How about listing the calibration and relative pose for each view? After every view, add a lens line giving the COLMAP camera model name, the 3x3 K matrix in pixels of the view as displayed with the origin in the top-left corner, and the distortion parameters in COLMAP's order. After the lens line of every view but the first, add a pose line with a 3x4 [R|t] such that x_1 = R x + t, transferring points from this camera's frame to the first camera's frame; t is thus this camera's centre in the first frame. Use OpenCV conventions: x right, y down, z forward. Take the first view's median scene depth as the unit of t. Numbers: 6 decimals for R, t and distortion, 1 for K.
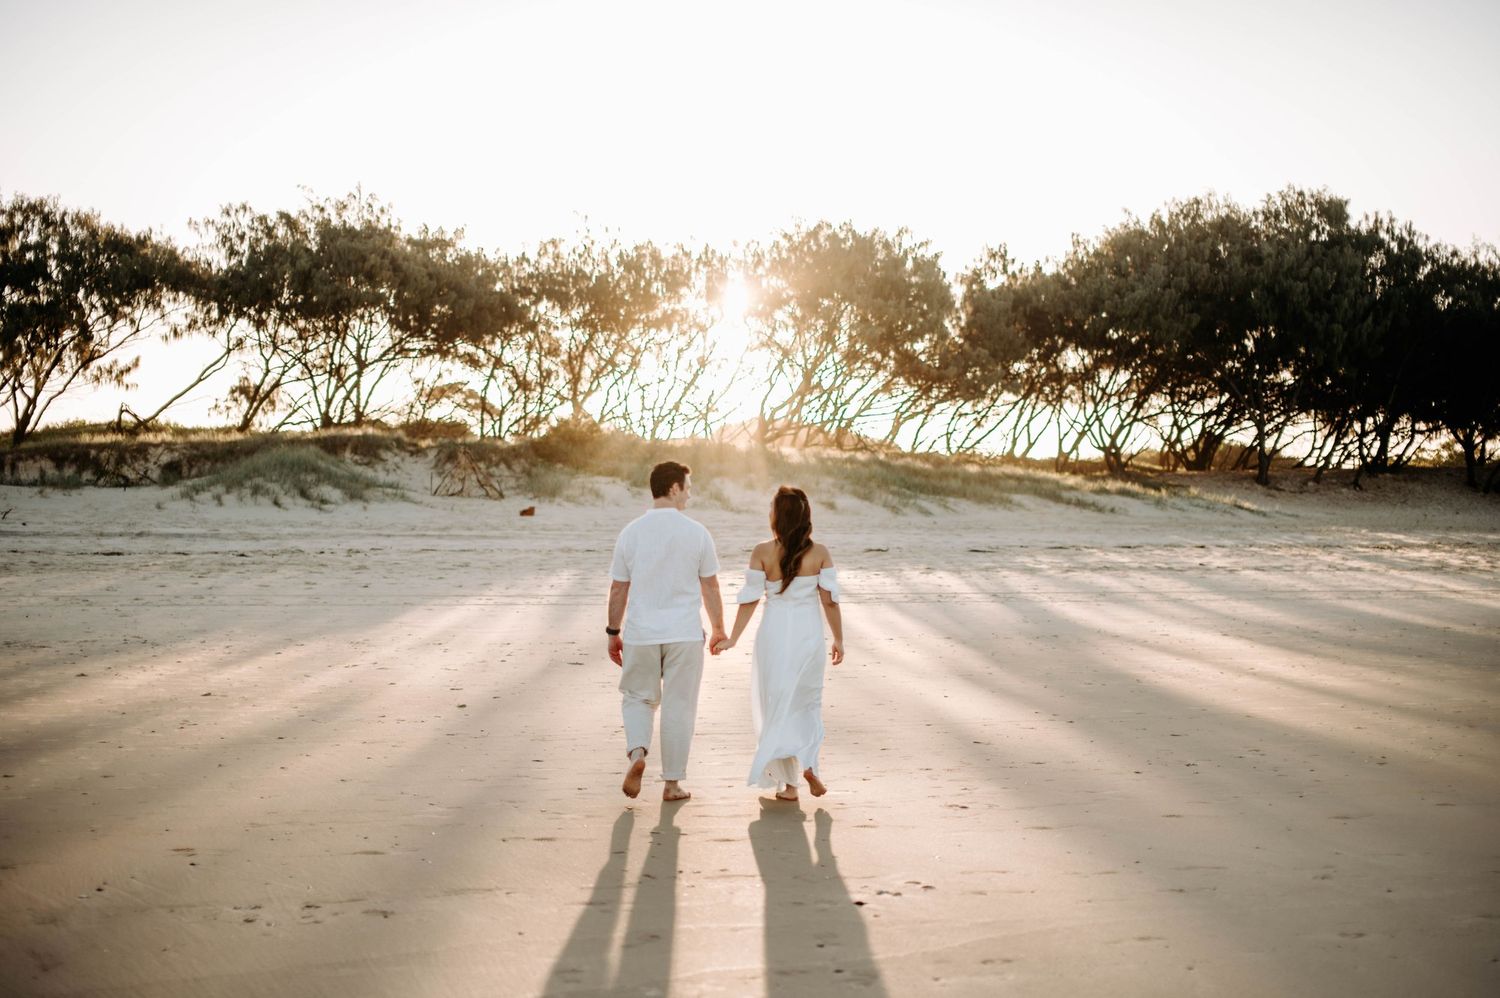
lens RADIAL K [[2126.0, 0, 752.4], [0, 2126.0, 497.0], [0, 0, 1]] dist [-0.033653, 0.000000]
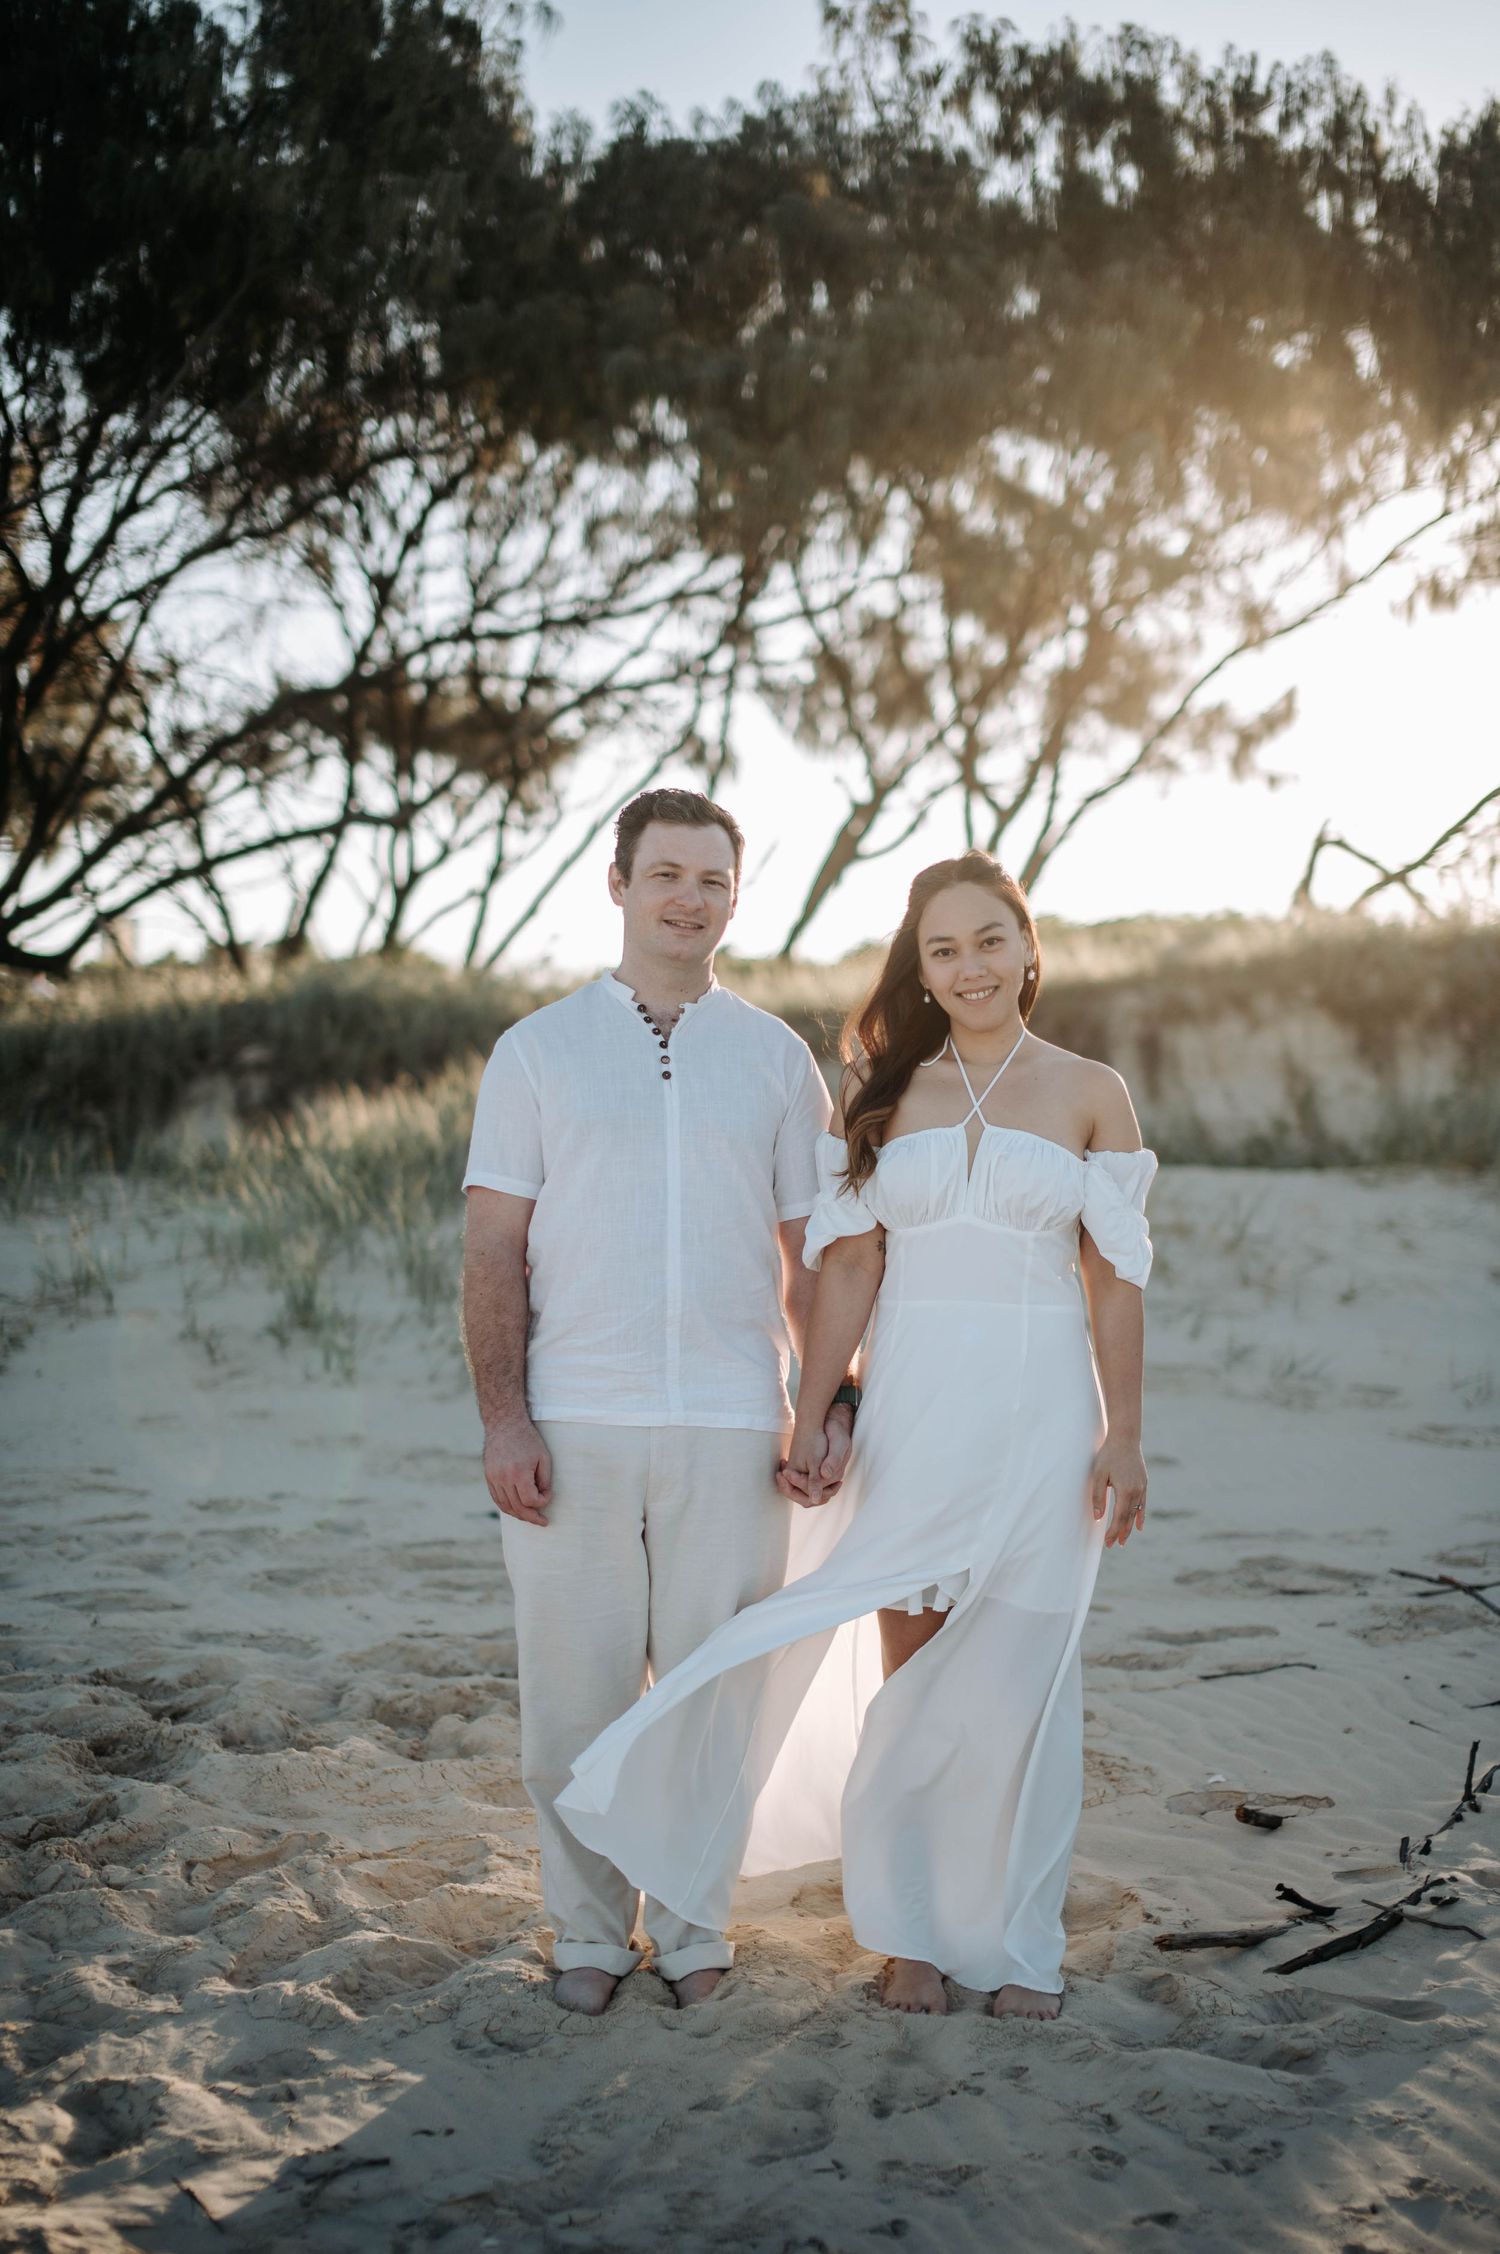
lens RADIAL K [[3194.7, 0, 732.1], [0, 3194.7, 1093.4], [0, 0, 1]] dist [-0.033653, 0.000000]
pose [[0.946901, -0.011785, -0.321309, -0.255233], [0.013217, 0.999910, 0.002276, -0.010477], [0.321253, -0.006402, 0.946972, 0.622711]]
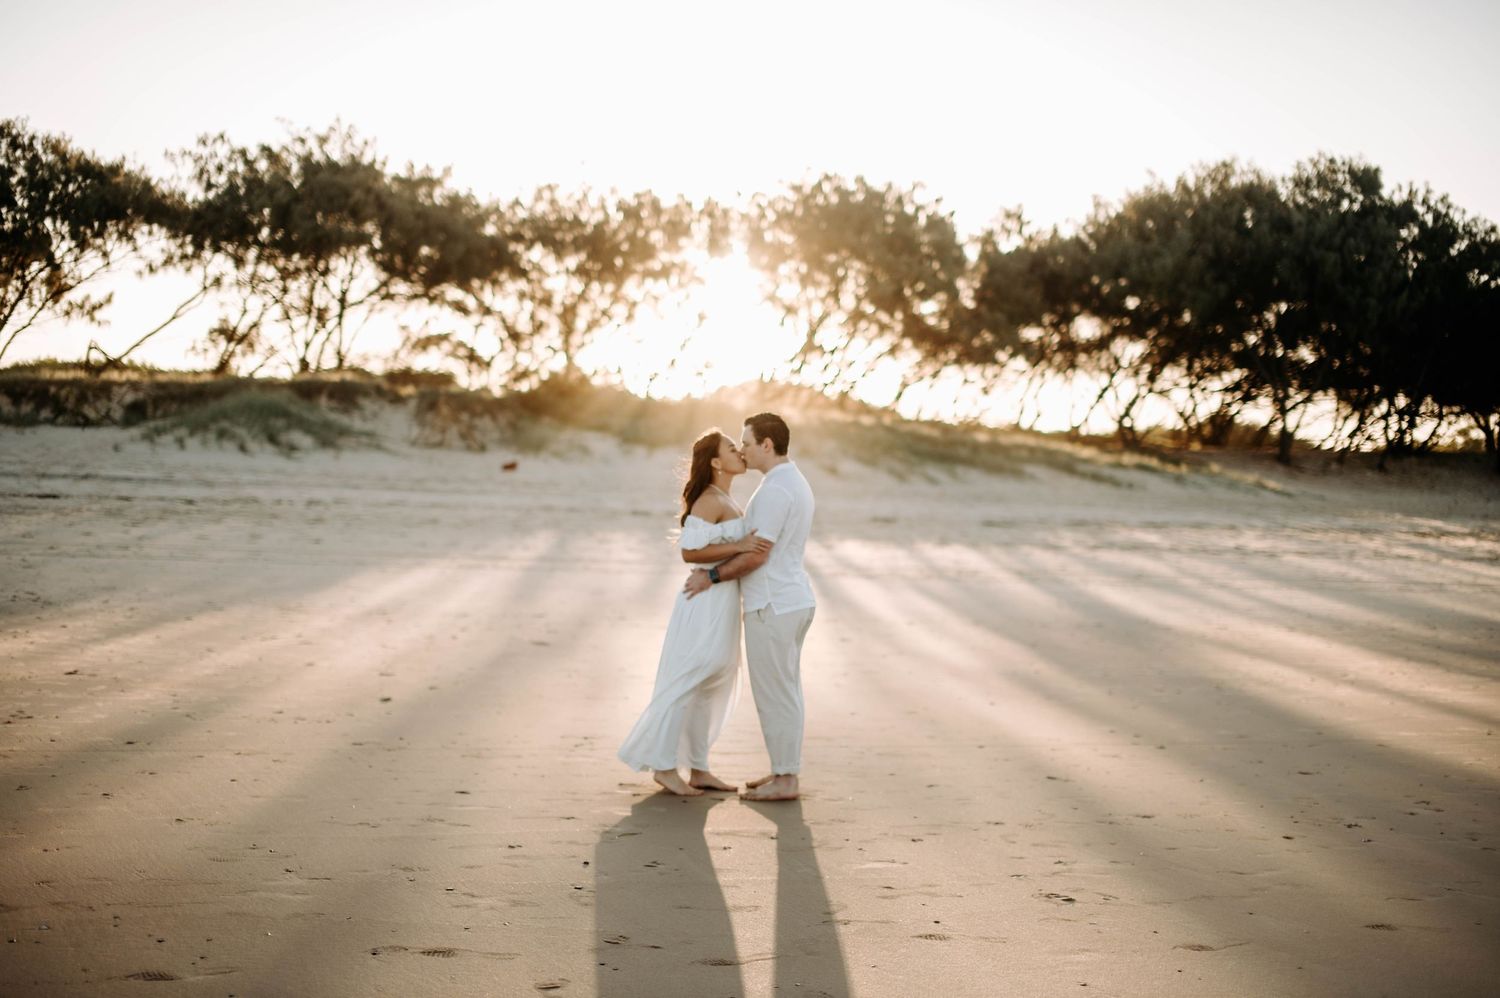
lens RADIAL K [[2126.0, 0, 760.4], [0, 2126.0, 501.7], [0, 0, 1]] dist [-0.033653, 0.000000]
pose [[0.999446, 0.032480, 0.007262, -0.001307], [-0.032608, 0.999301, 0.018286, 0.001310], [-0.006663, -0.018513, 0.999806, 0.047953]]
